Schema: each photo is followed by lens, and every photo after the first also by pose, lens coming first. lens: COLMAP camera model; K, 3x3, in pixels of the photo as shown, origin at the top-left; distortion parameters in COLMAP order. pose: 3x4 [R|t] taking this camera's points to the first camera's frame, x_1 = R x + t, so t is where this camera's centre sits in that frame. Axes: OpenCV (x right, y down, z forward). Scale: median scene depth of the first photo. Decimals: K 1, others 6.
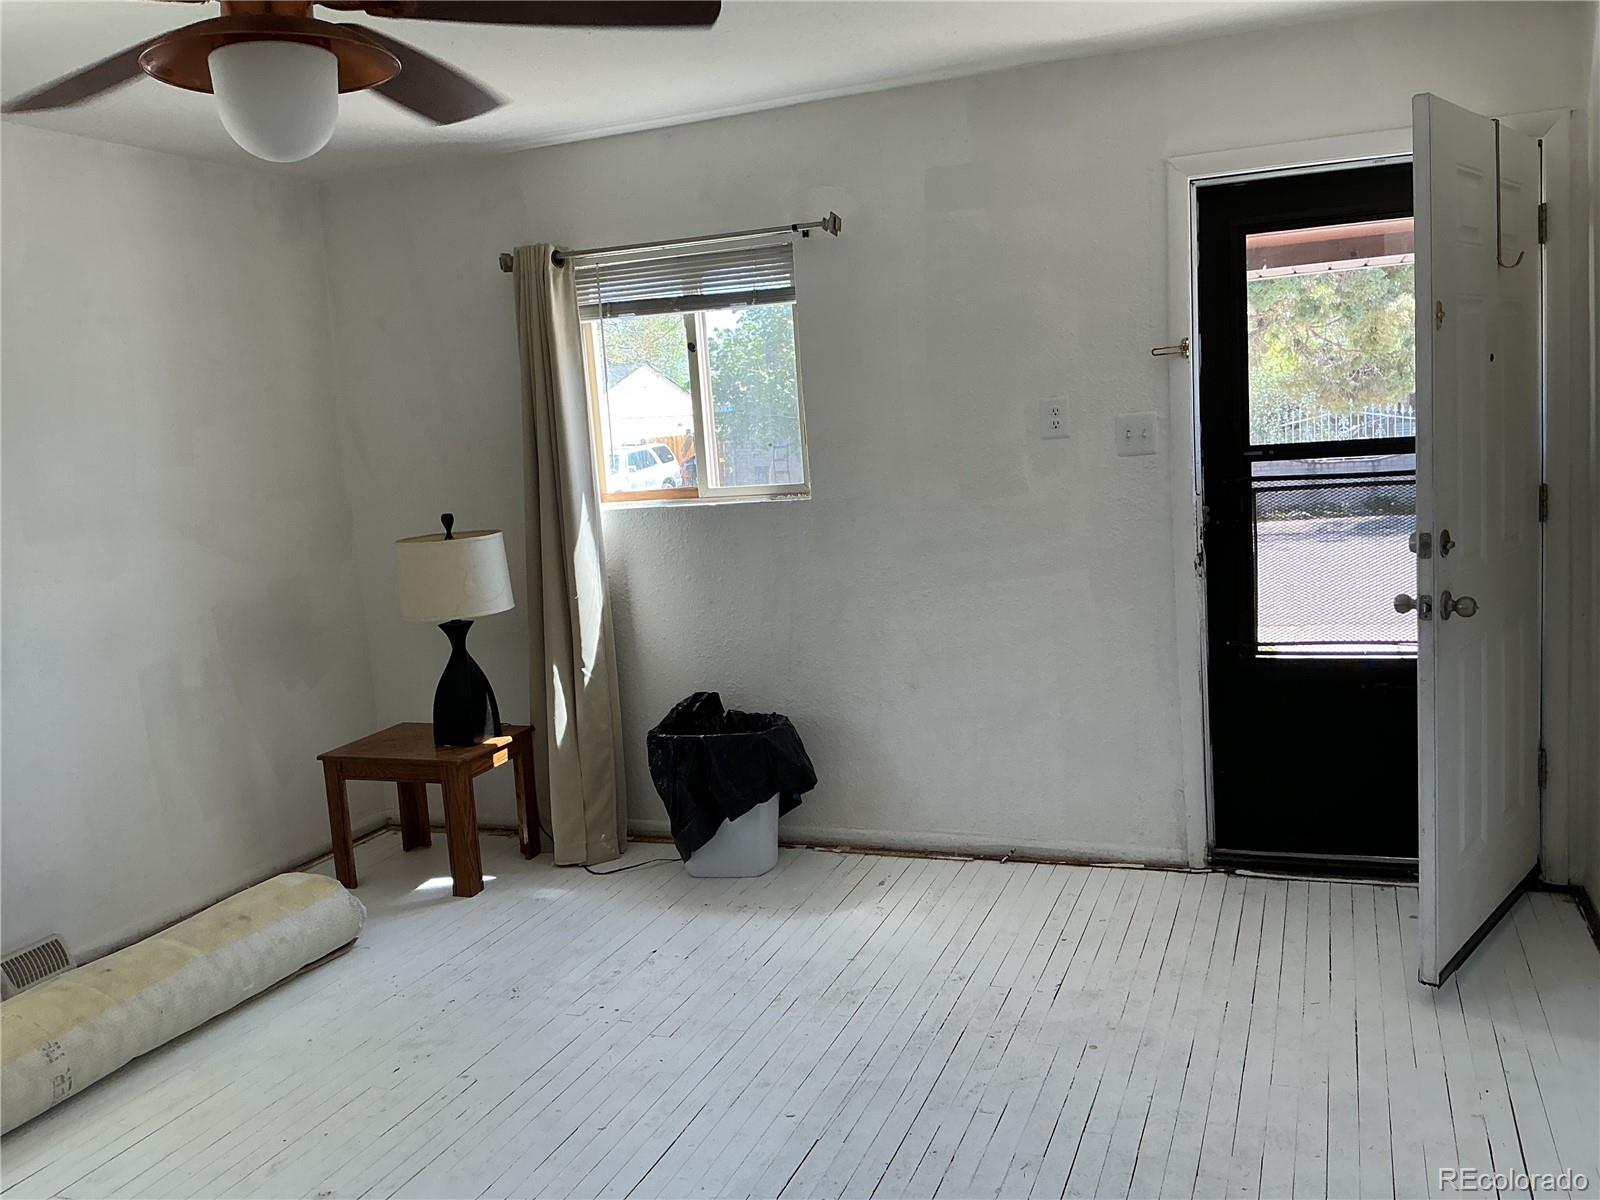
lens RADIAL K [[1323.6, 0, 800.0], [0, 1323.6, 600.0], [0, 0, 1]] dist [0.123175, -0.245073]
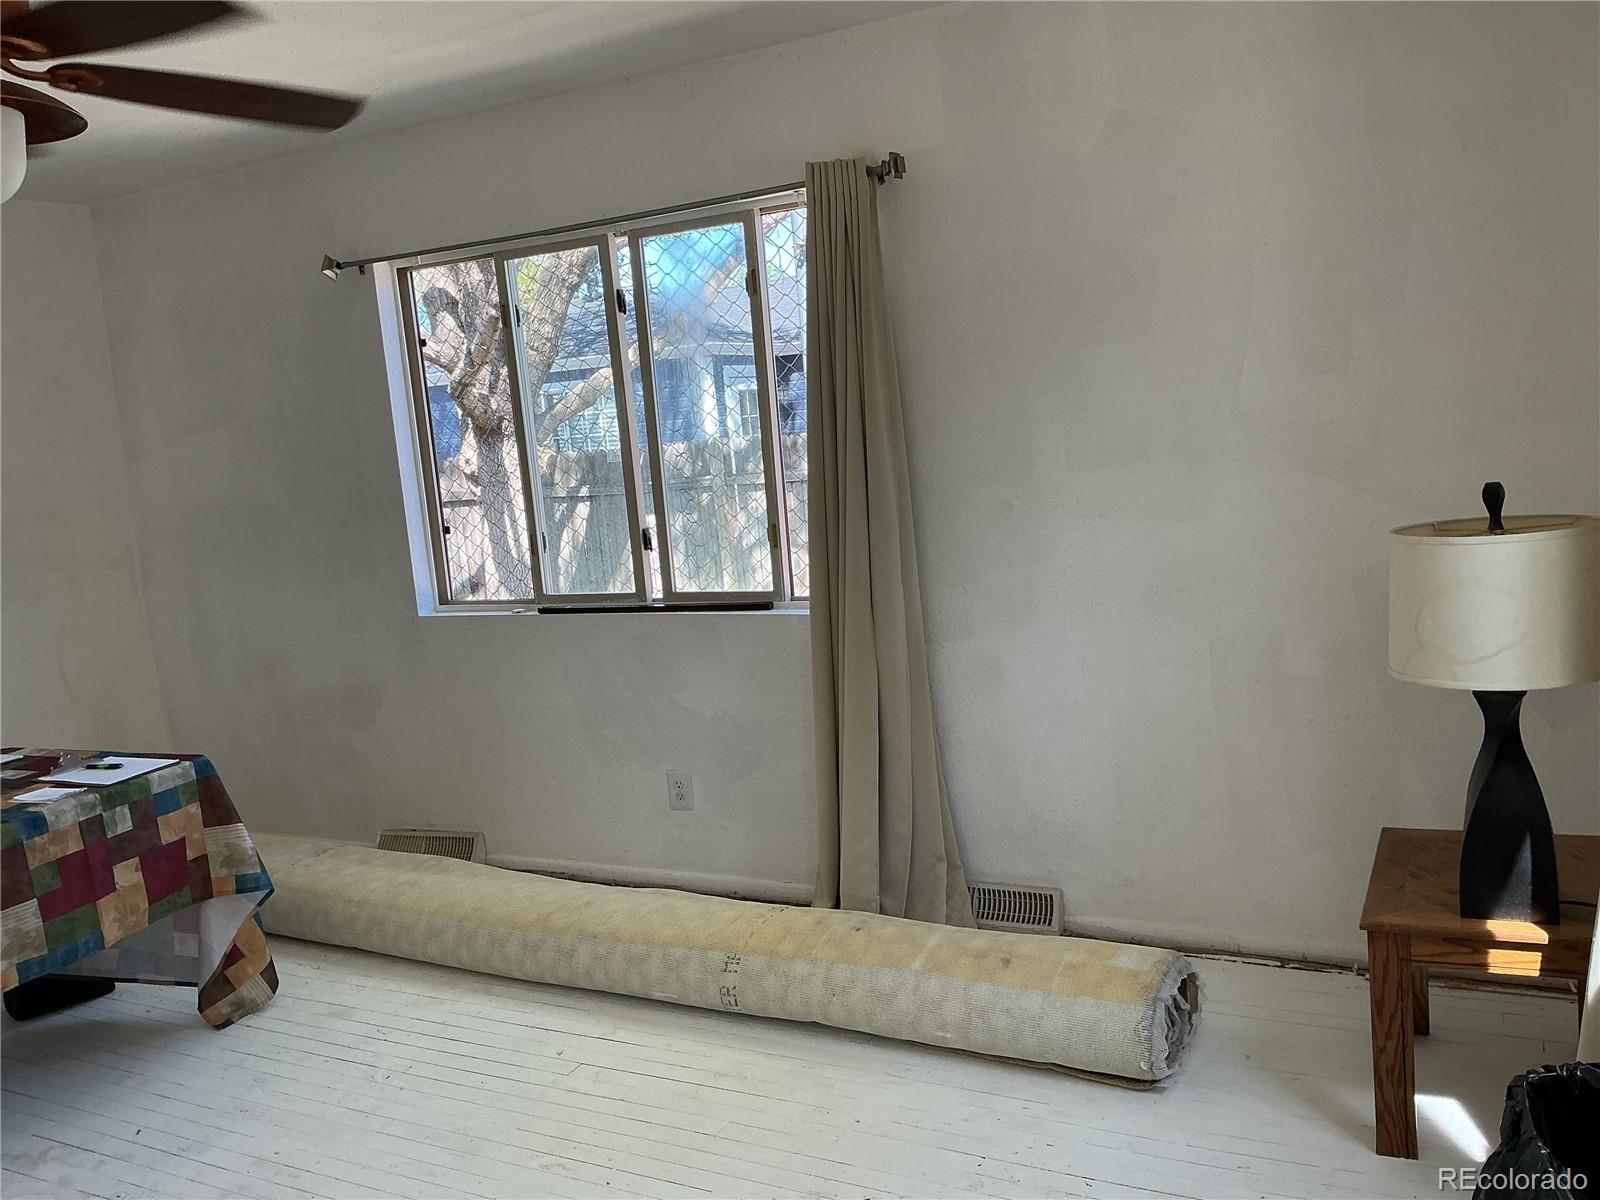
lens RADIAL K [[1323.6, 0, 800.0], [0, 1323.6, 600.0], [0, 0, 1]] dist [0.123175, -0.245073]
pose [[-0.092899, 0.207070, -0.973905, 0.343749], [-0.044708, 0.976281, 0.211840, -0.144134], [0.994671, 0.063221, -0.081438, 0.940511]]
